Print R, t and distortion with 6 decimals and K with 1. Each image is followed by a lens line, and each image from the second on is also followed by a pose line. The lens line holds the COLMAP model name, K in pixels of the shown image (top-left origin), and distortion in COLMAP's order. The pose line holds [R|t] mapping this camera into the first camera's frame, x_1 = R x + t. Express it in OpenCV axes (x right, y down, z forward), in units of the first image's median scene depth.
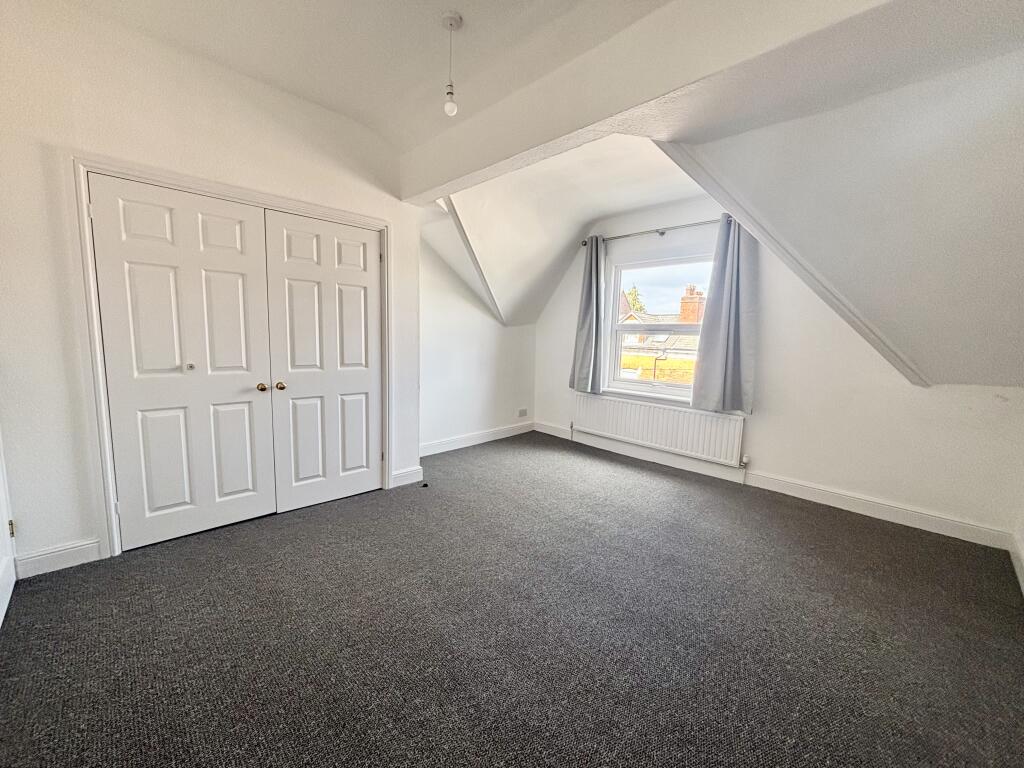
lens RADIAL K [[410.3, 0, 512.0], [0, 410.3, 384.0], [0, 0, 1]] dist [0.002045, 0.000068]
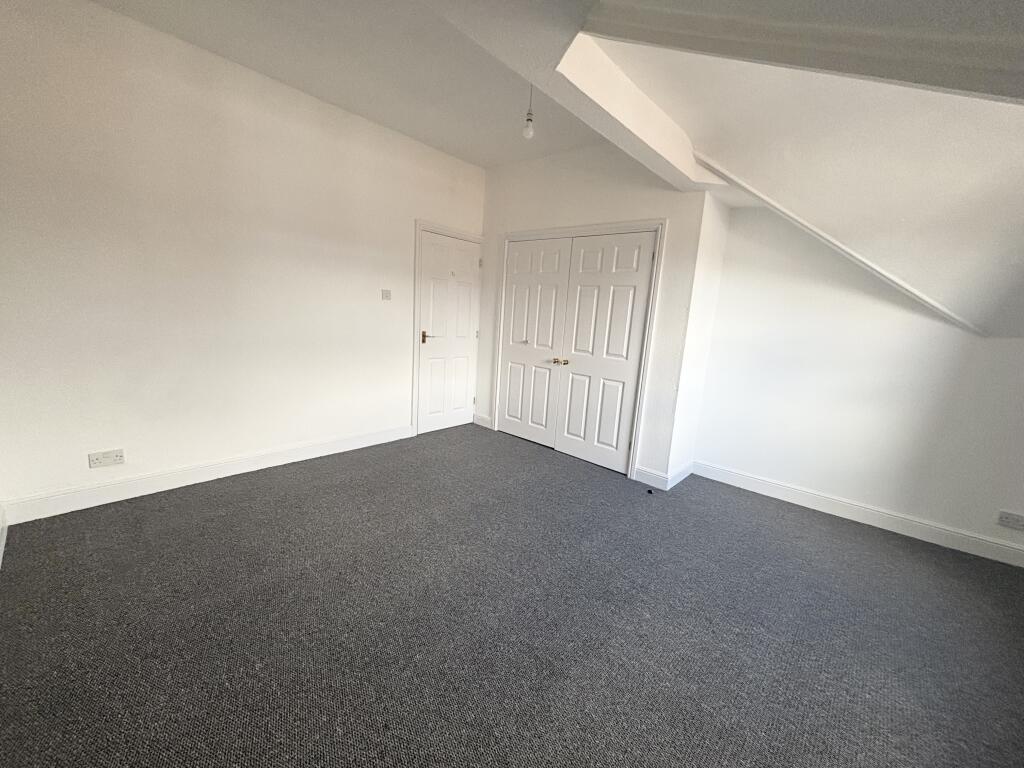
lens RADIAL K [[410.3, 0, 512.0], [0, 410.3, 384.0], [0, 0, 1]] dist [0.002045, 0.000068]
pose [[0.068293, 0.145161, -0.987048, 0.810468], [-0.187969, 0.973512, 0.130165, -0.069309], [0.979798, 0.176645, 0.093770, 0.679286]]
